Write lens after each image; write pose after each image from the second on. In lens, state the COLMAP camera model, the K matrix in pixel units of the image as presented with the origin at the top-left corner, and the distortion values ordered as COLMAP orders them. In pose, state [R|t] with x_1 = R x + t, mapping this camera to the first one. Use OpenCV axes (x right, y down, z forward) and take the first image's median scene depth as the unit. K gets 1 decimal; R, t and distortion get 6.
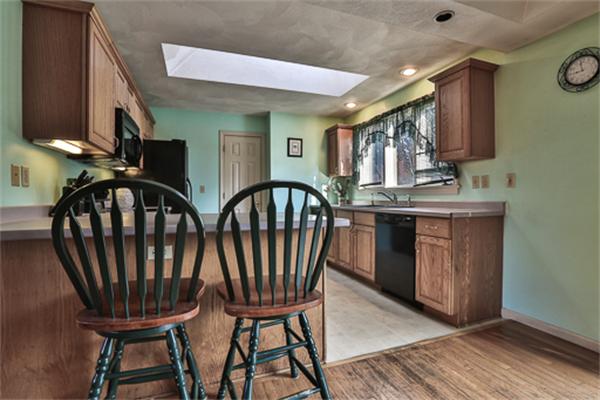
lens RADIAL K [[289.3, 0, 296.5], [0, 289.3, 202.7], [0, 0, 1]] dist [-0.038153, 0.000238]
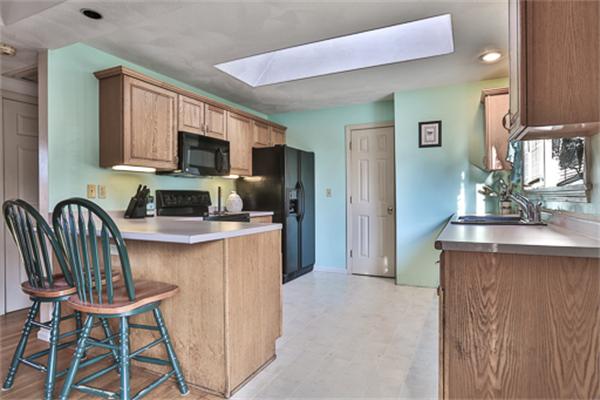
lens RADIAL K [[345.4, 0, 298.2], [0, 345.4, 195.8], [0, 0, 1]] dist [-0.012659, 0.013205]
pose [[0.700459, -0.002706, -0.713688, 0.386525], [-0.010841, 0.999837, -0.014432, -0.018667], [0.713611, 0.017846, 0.700315, 0.156024]]
